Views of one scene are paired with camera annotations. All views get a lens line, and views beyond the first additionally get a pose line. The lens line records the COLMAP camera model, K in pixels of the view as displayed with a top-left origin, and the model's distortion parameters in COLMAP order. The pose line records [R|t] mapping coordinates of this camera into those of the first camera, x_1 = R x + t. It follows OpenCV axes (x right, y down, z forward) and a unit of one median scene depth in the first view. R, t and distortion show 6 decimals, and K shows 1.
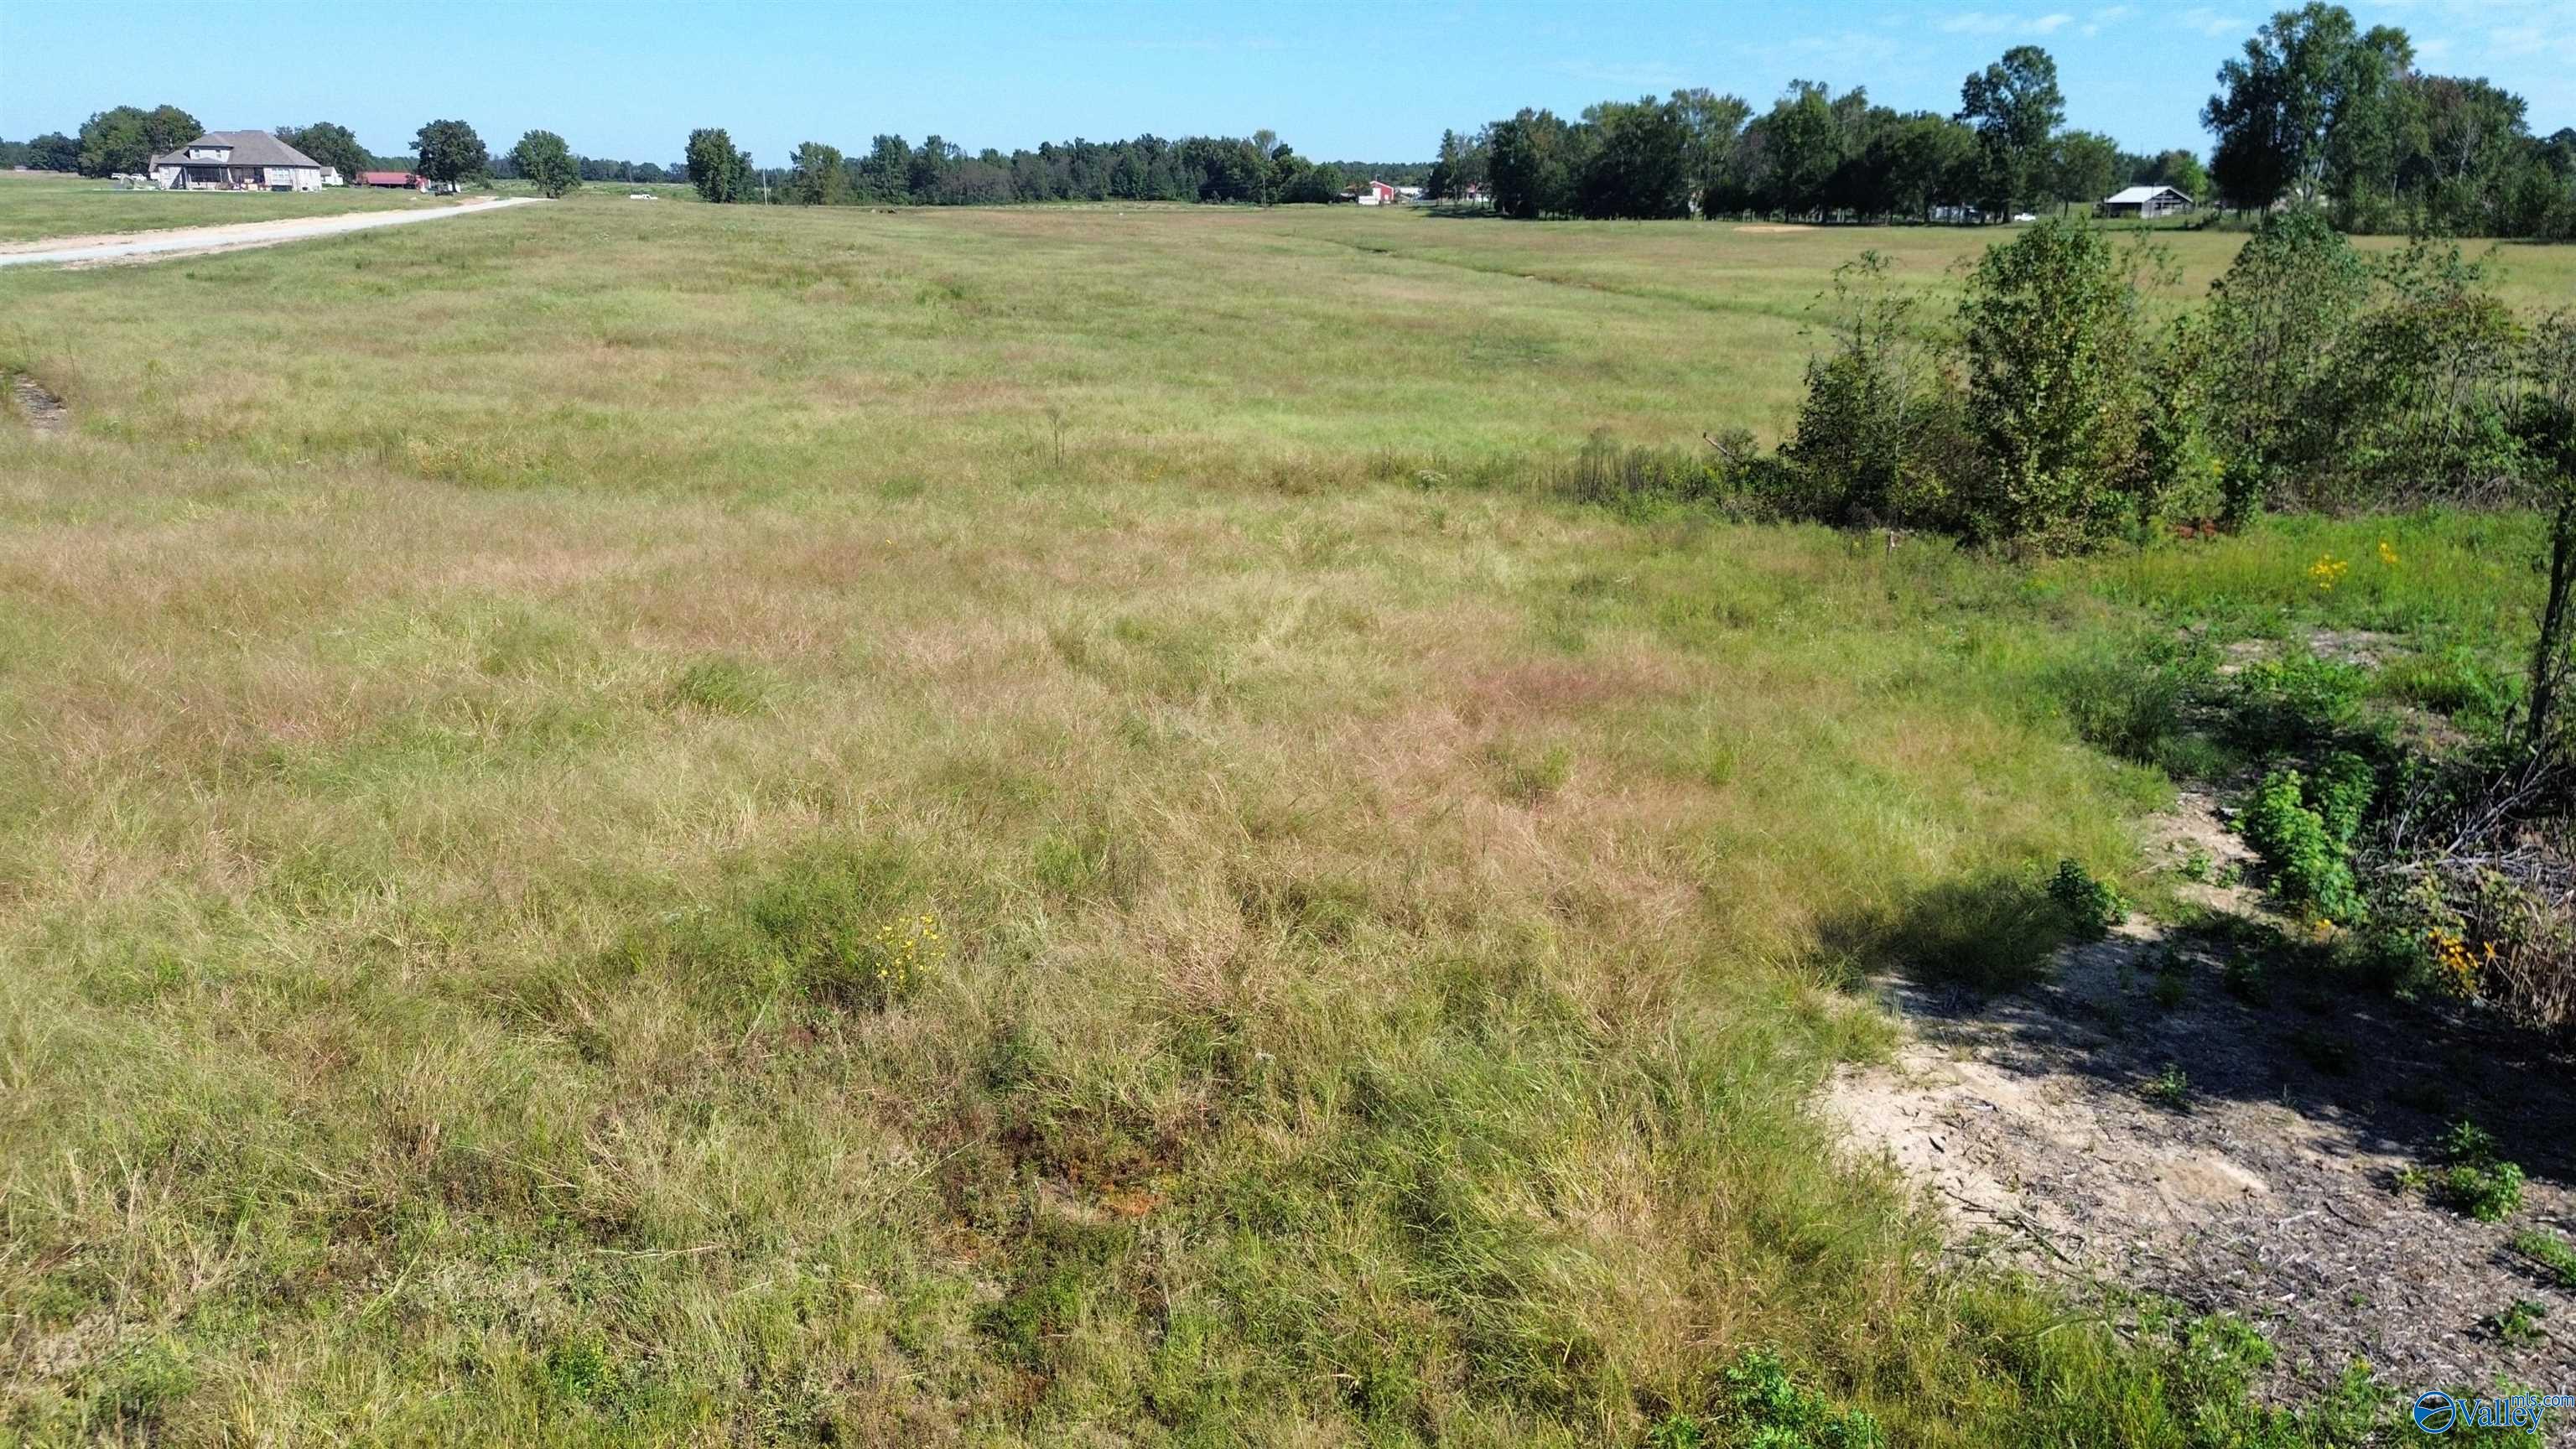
lens RADIAL K [[1829.4, 0, 1289.7], [0, 1829.4, 732.9], [0, 0, 1]] dist [0.056656, -0.047835]
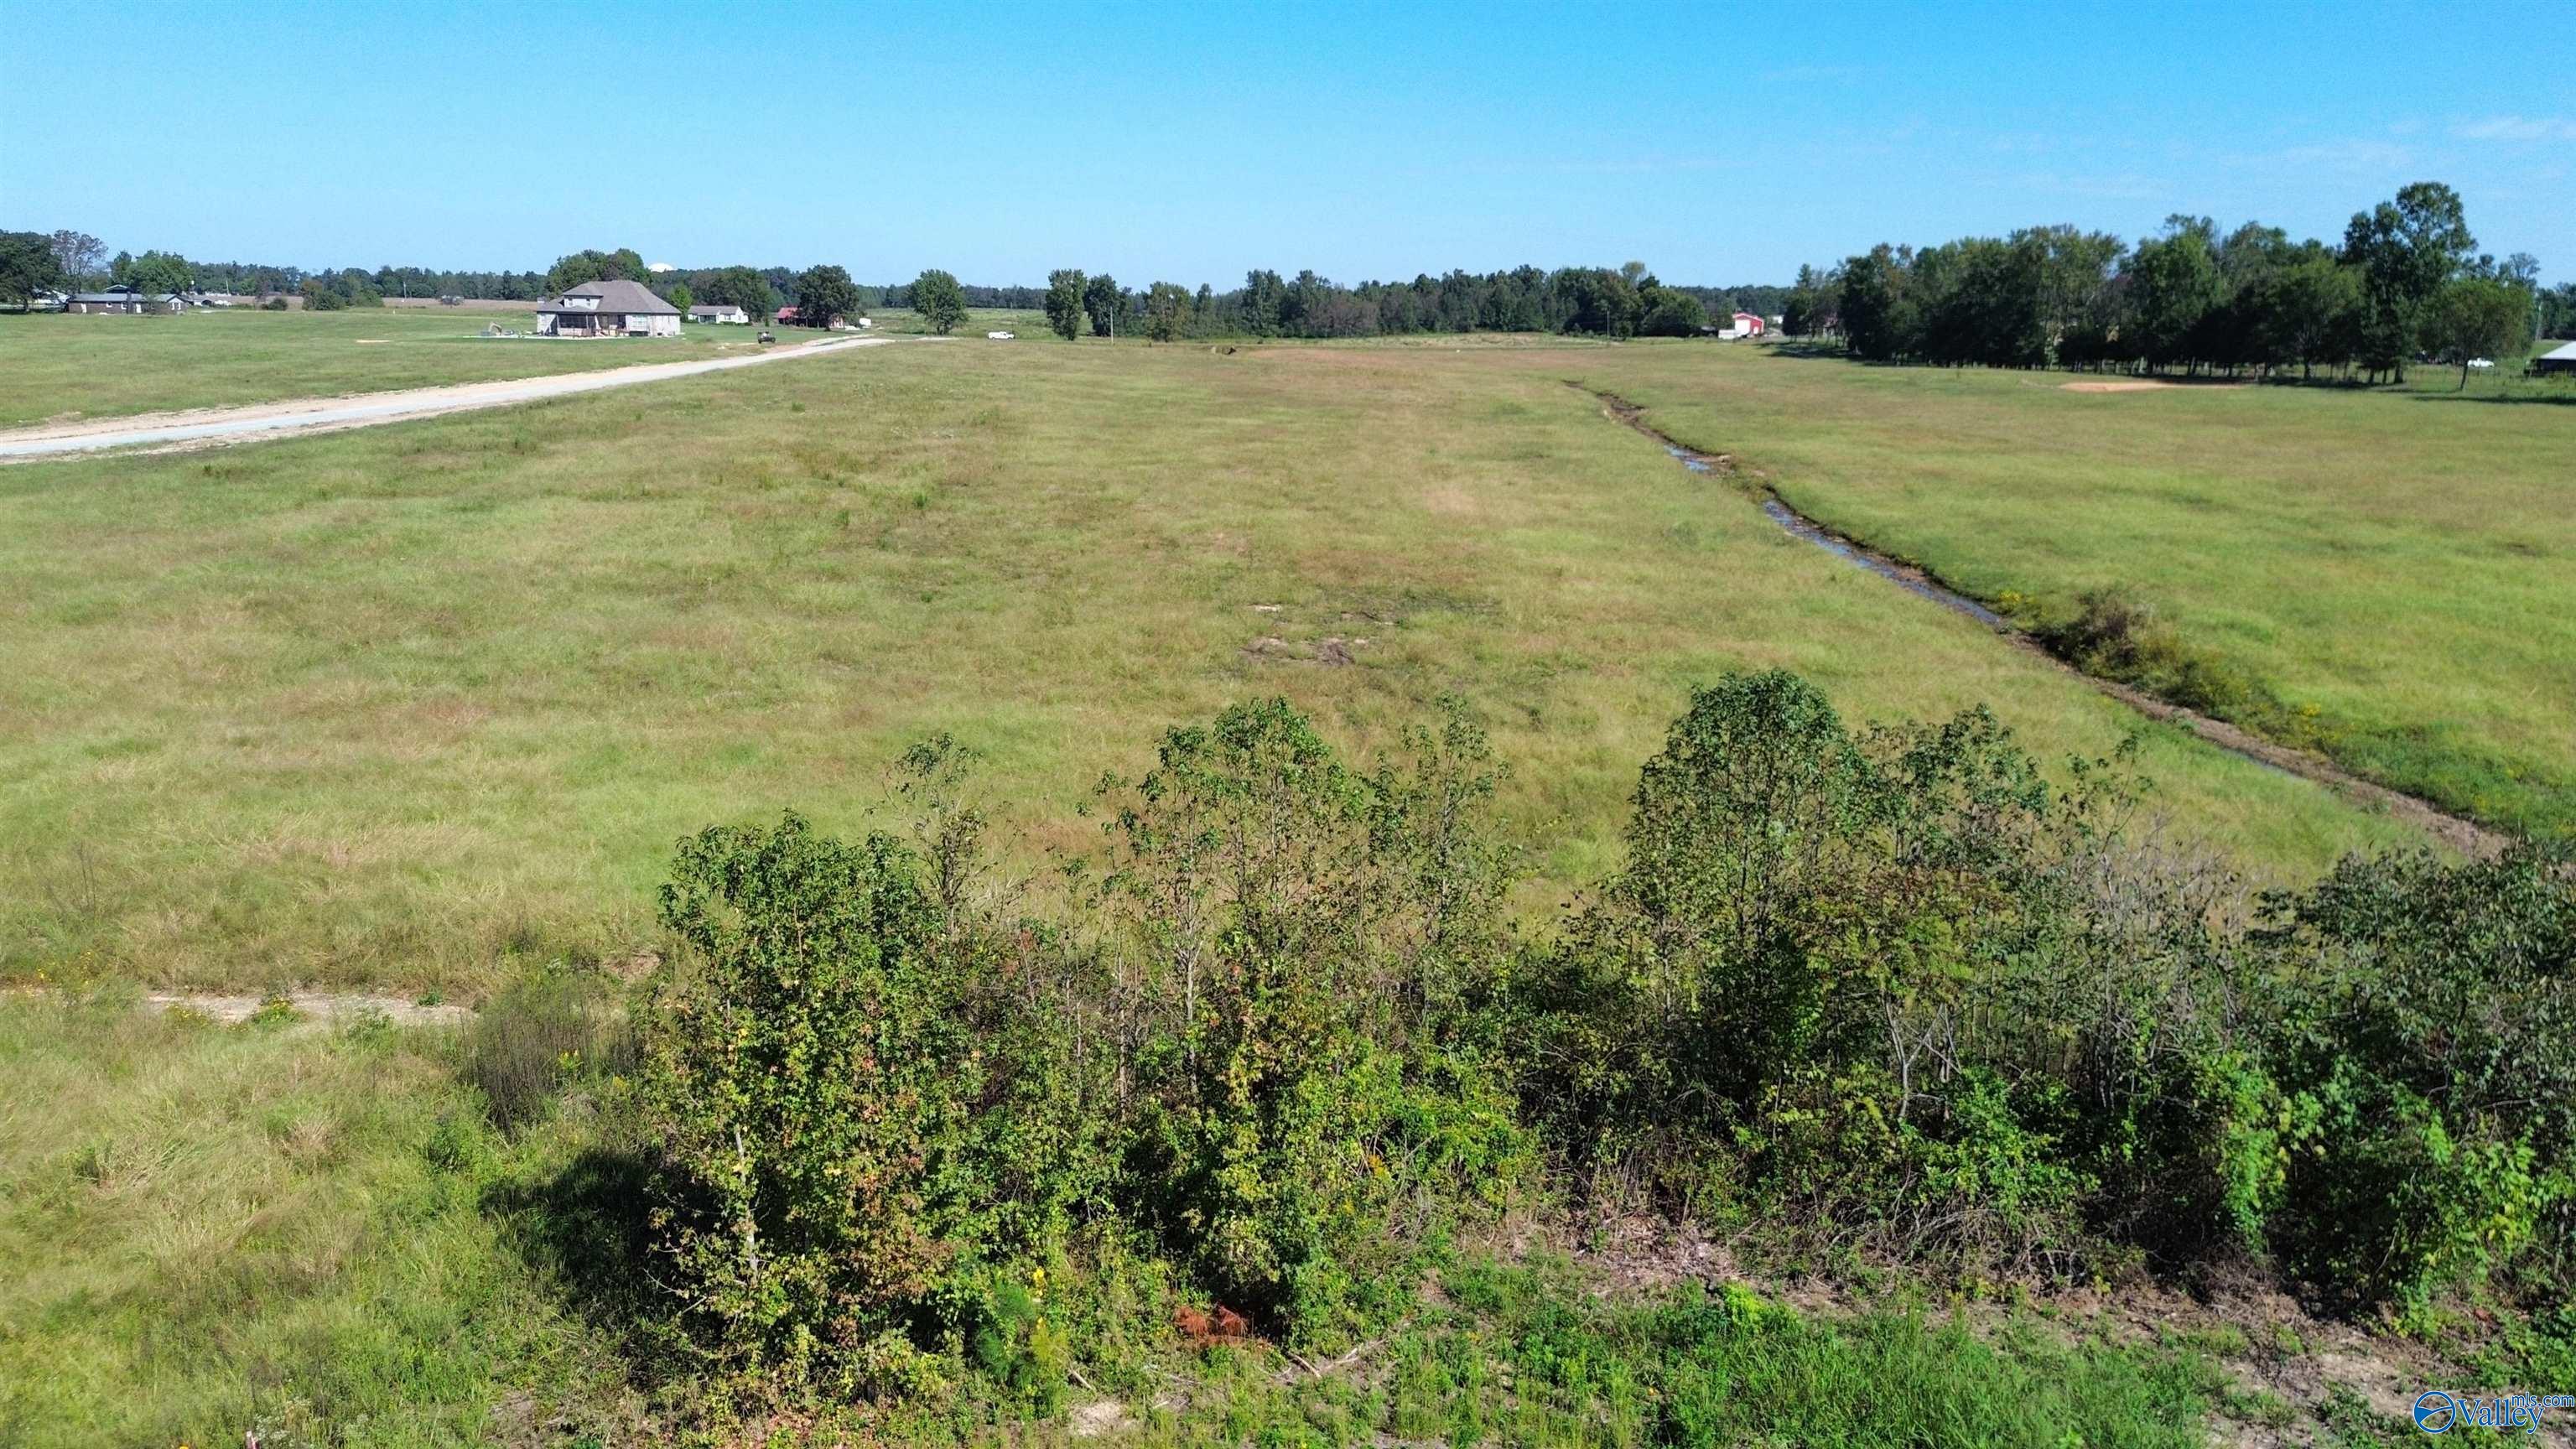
lens RADIAL K [[1829.4, 0, 1299.3], [0, 1829.4, 725.6], [0, 0, 1]] dist [0.056656, -0.047835]
pose [[0.974923, 0.050695, -0.216692, 0.087258], [-0.064379, 0.996322, -0.056558, -0.037121], [0.213028, 0.069090, 0.974600, 0.065281]]
